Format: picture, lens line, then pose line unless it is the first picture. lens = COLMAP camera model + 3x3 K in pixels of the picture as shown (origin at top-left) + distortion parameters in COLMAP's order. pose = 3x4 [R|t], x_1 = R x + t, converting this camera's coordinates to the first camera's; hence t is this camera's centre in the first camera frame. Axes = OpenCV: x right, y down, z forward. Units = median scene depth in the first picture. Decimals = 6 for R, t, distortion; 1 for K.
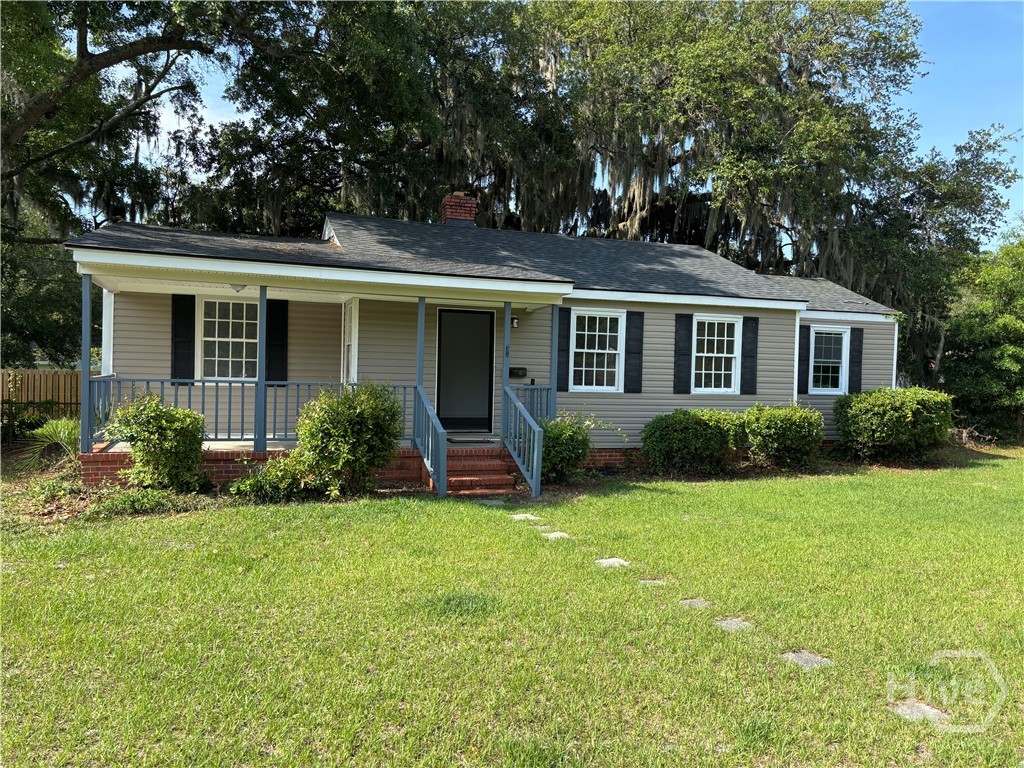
lens RADIAL K [[779.5, 0, 500.3], [0, 779.5, 384.8], [0, 0, 1]] dist [0.063635, -0.080708]
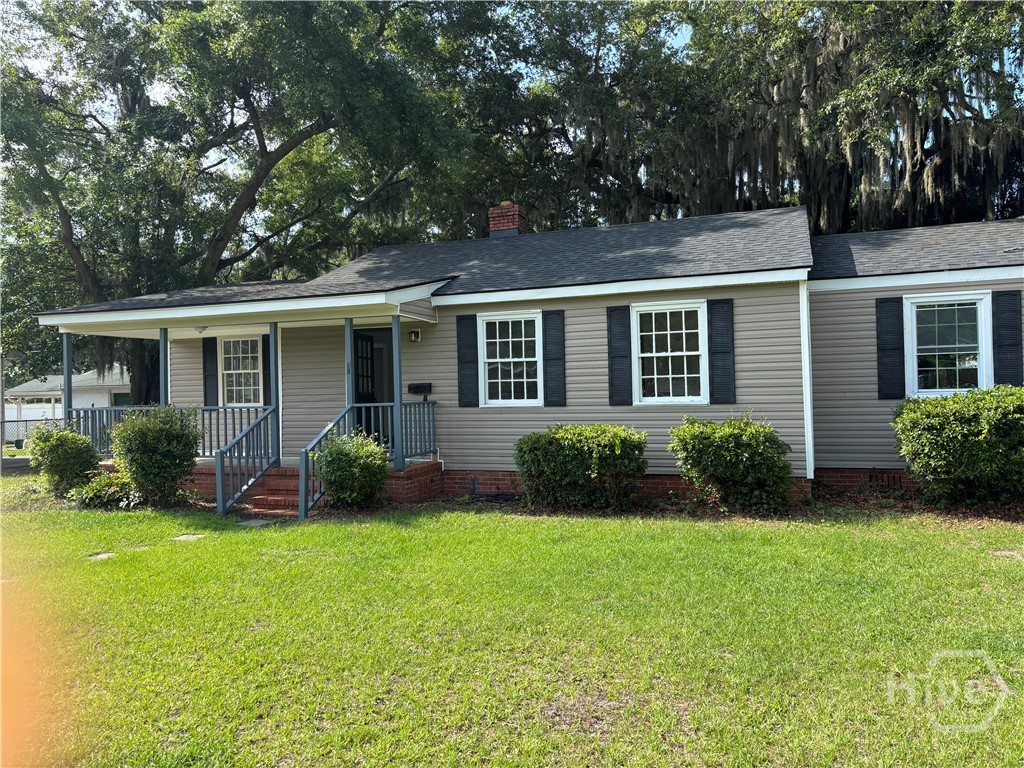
lens RADIAL K [[779.1, 0, 512.0], [0, 779.1, 384.0], [0, 0, 1]] dist [0.044761, -0.037900]
pose [[0.763425, -0.041862, -0.644539, 0.680849], [0.032681, 0.999123, -0.026183, 0.006757], [0.645069, -0.001076, 0.764123, 0.326027]]
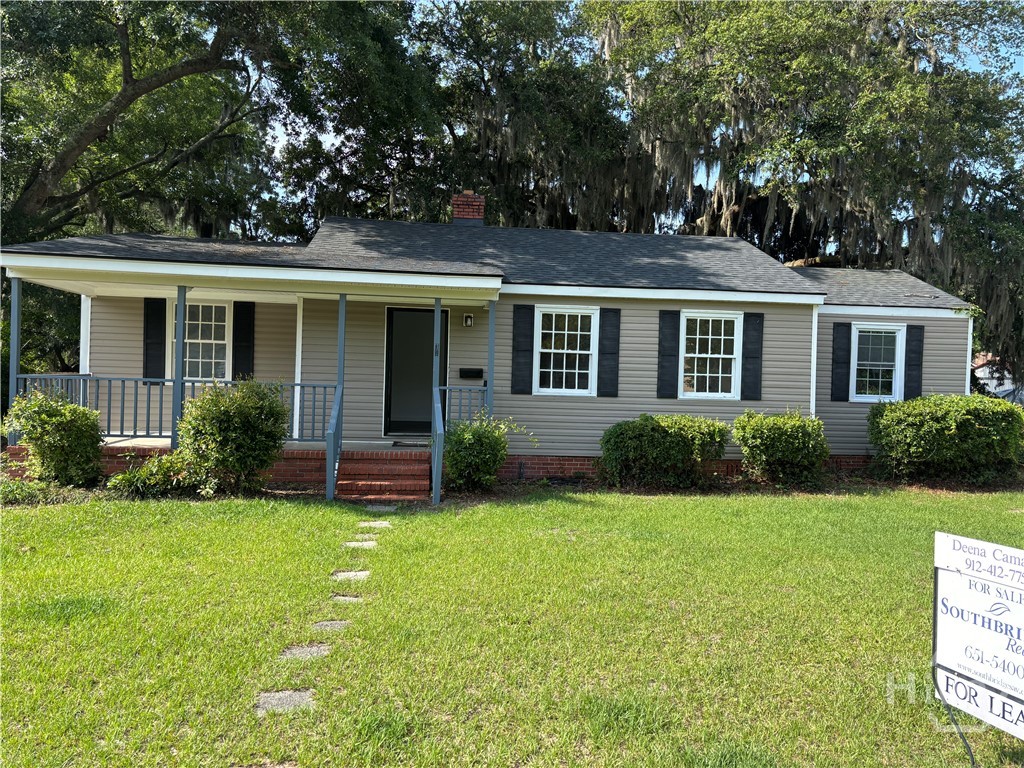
lens RADIAL K [[779.1, 0, 512.0], [0, 779.1, 384.0], [0, 0, 1]] dist [0.044761, -0.037900]
pose [[0.974247, 0.005800, -0.225411, 0.267766], [-0.008669, 0.999893, -0.011742, 0.007059], [0.225318, 0.013394, 0.974193, 0.079701]]
